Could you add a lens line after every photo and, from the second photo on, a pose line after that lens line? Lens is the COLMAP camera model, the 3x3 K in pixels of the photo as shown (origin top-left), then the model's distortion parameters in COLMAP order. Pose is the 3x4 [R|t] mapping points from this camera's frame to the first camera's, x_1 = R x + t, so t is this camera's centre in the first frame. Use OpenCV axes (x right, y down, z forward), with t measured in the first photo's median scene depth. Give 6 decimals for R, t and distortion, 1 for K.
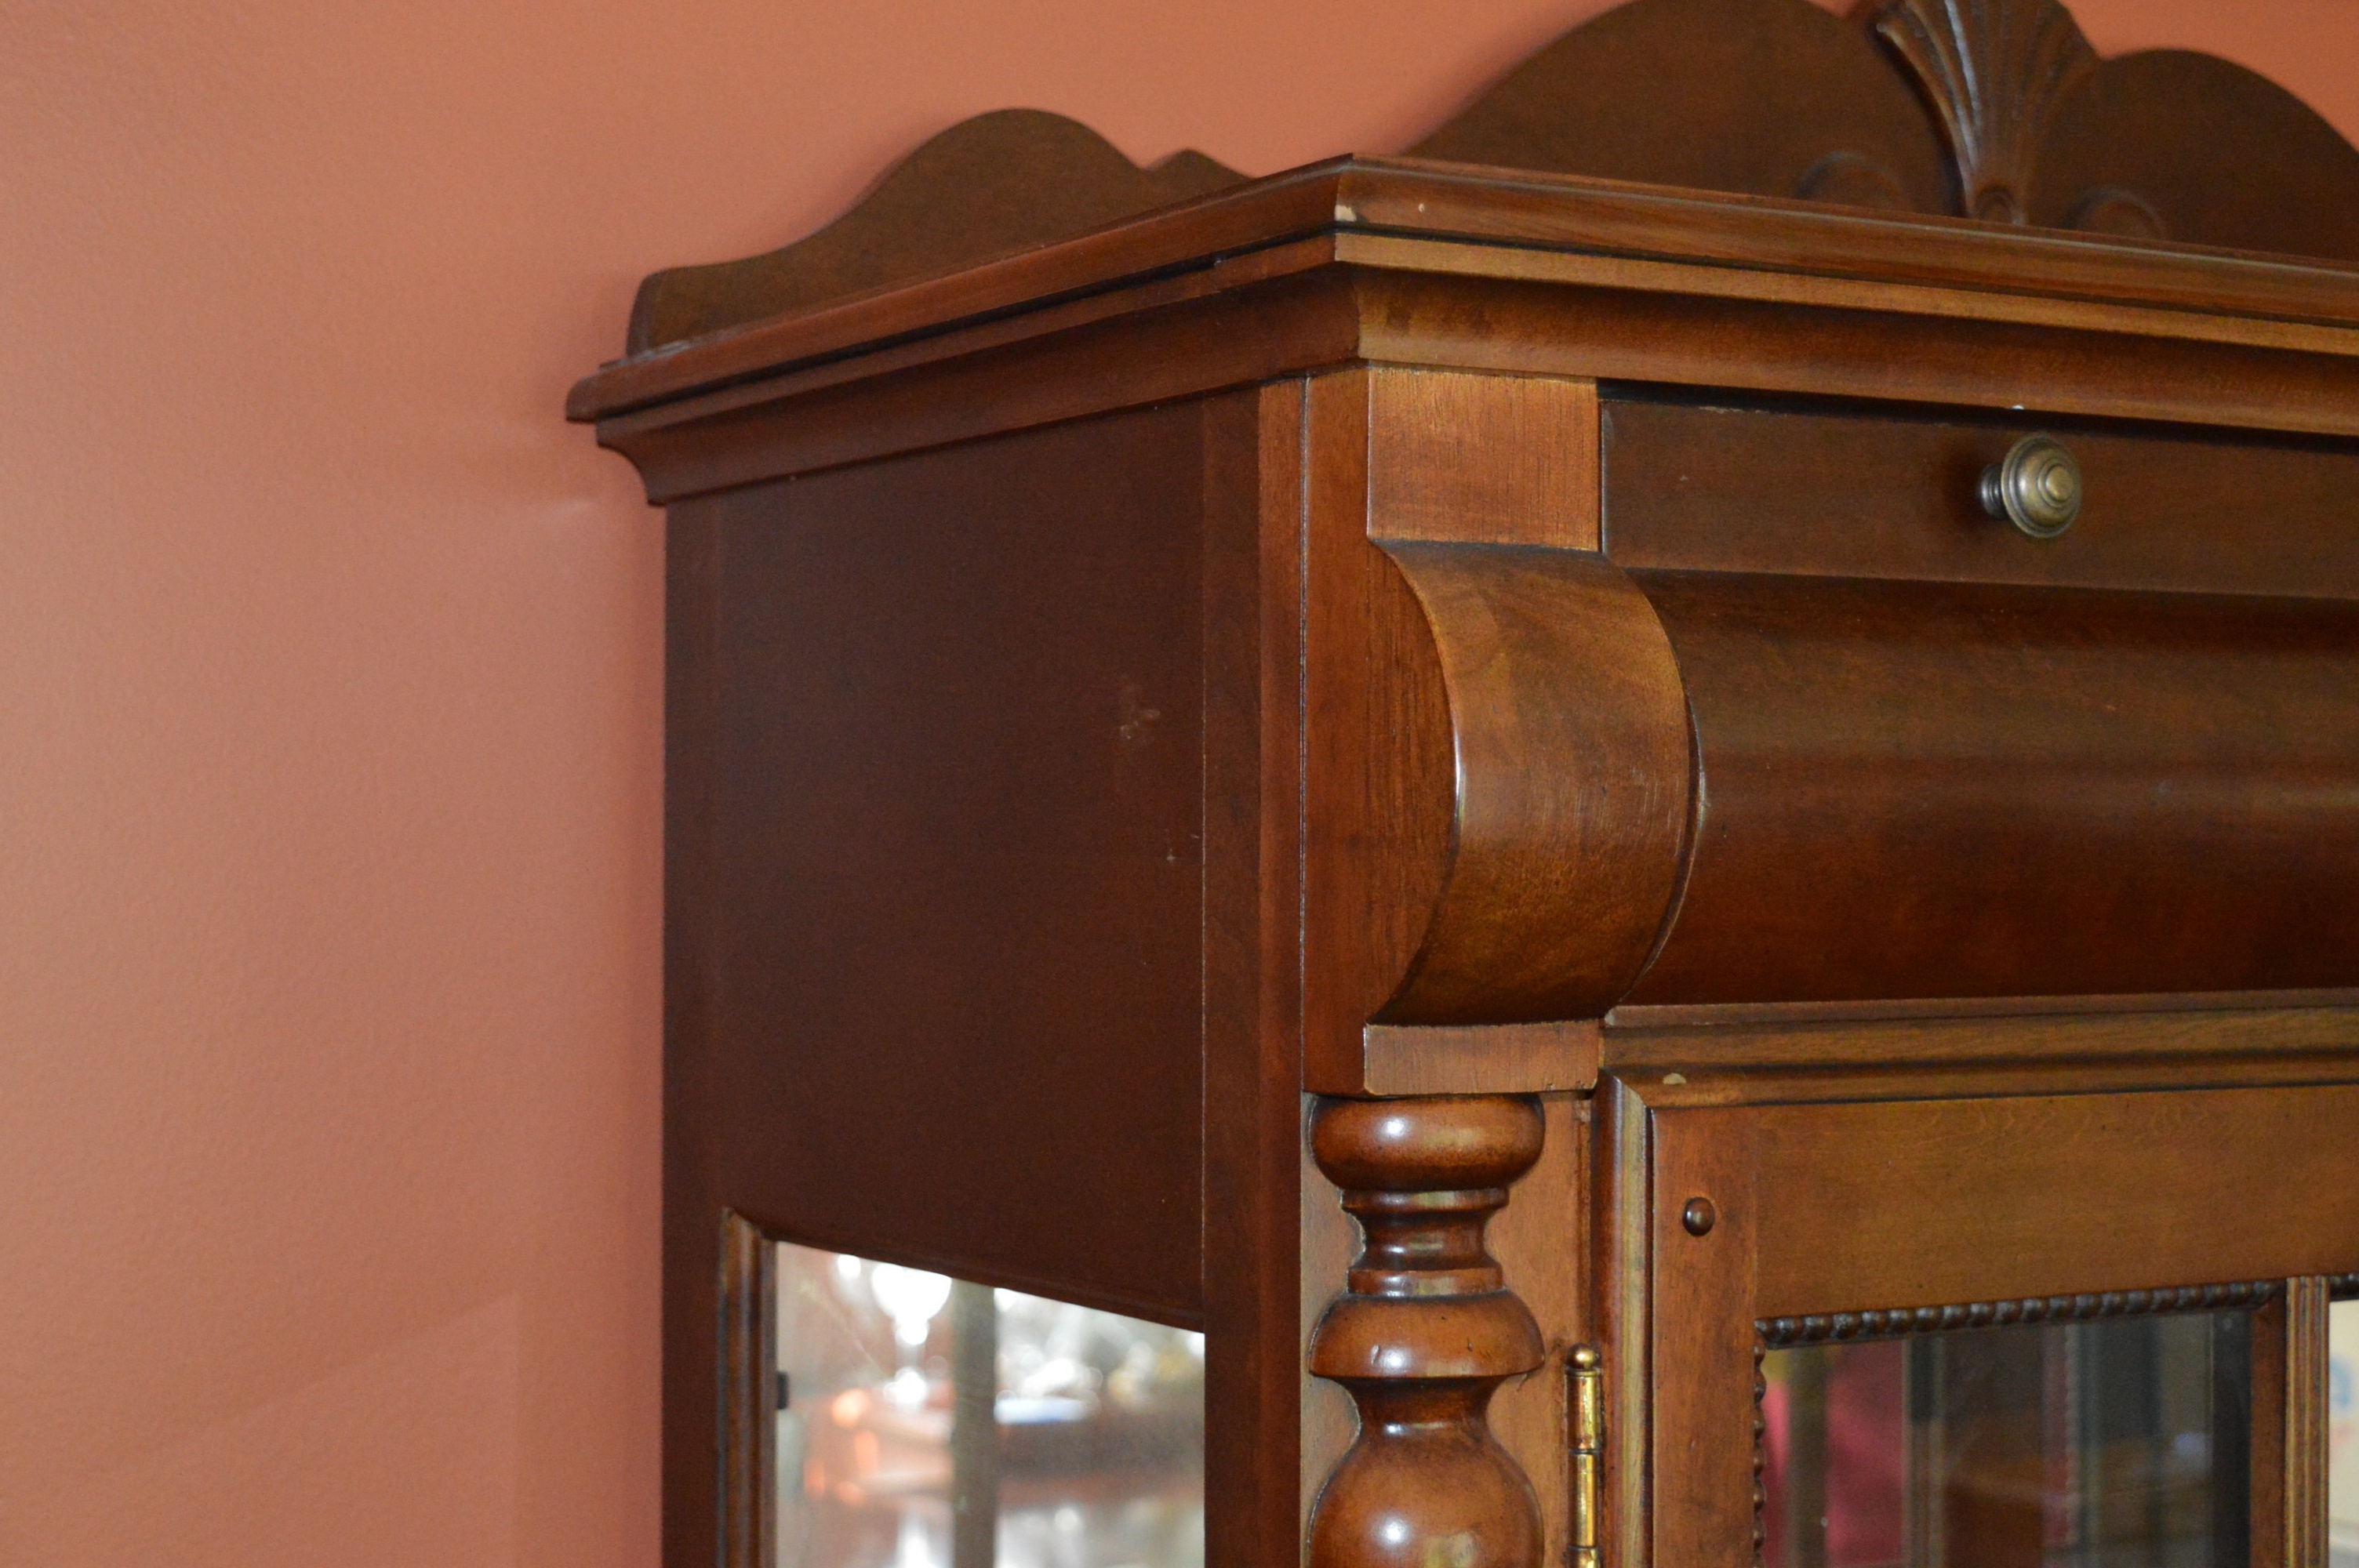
lens RADIAL K [[3813.3, 0, 1183.9], [0, 3813.3, 782.0], [0, 0, 1]] dist [0.003888, 0.000000]
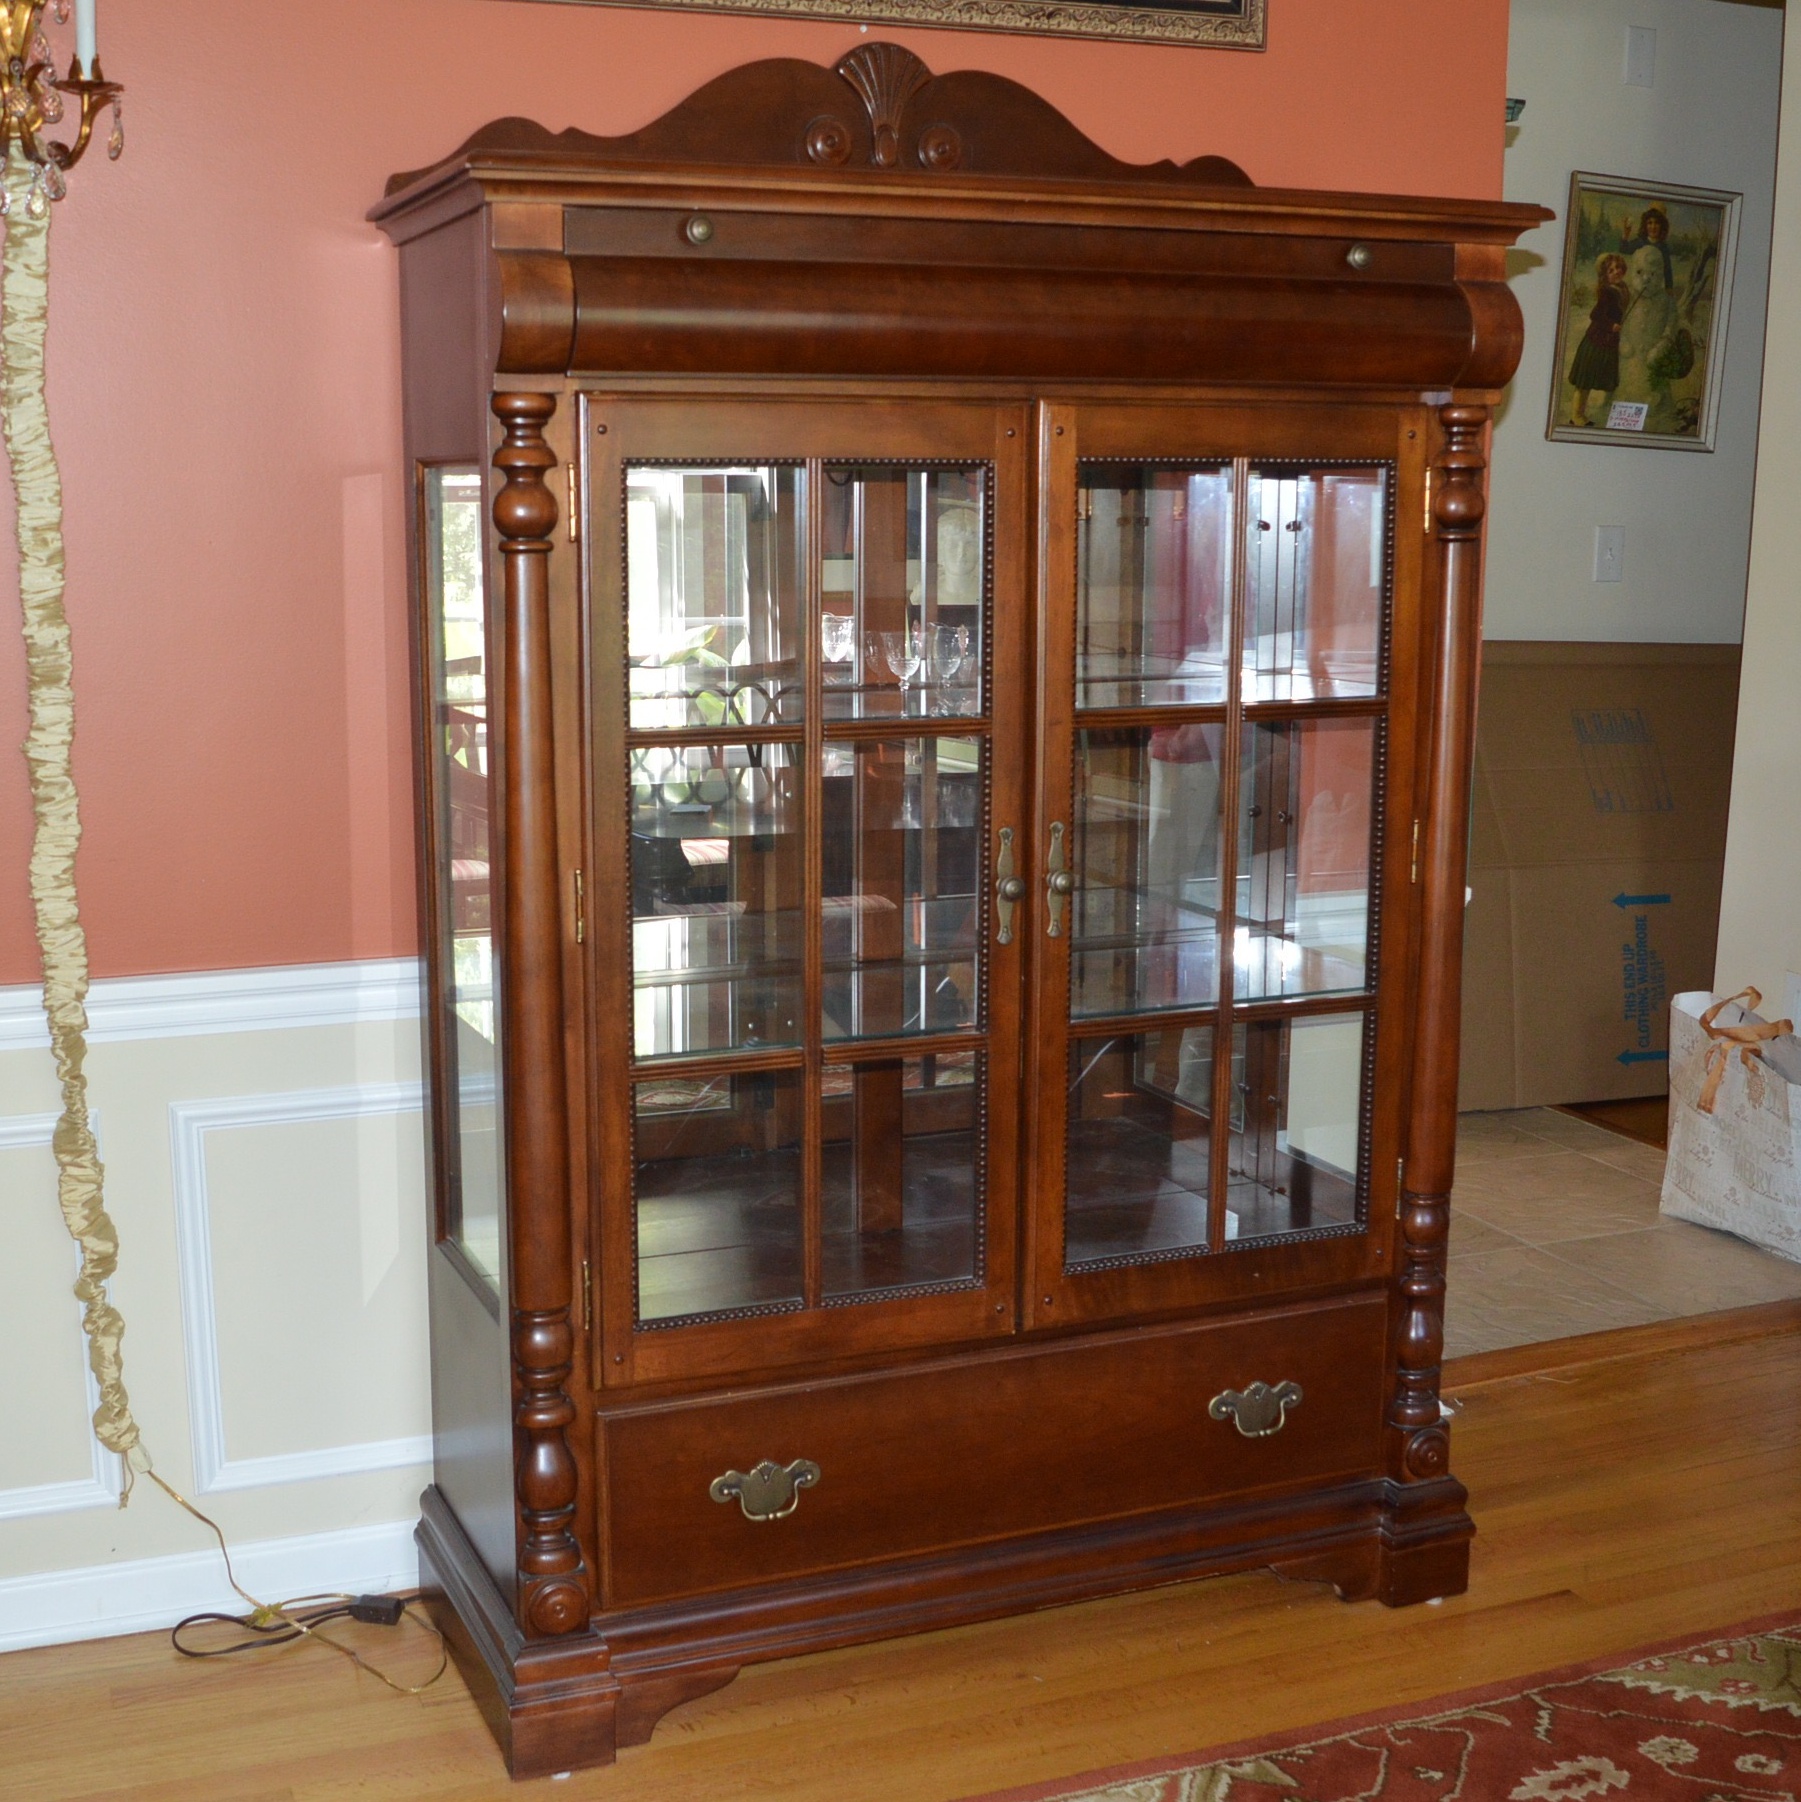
lens RADIAL K [[2412.3, 0, 813.1], [0, 2412.3, 924.6], [0, 0, 1]] dist [-0.092518, 0.000000]
pose [[0.988729, 0.022653, -0.147994, 0.719543], [0.006700, 0.980803, 0.194888, 0.136053], [0.149568, -0.193682, 0.969596, -1.410001]]
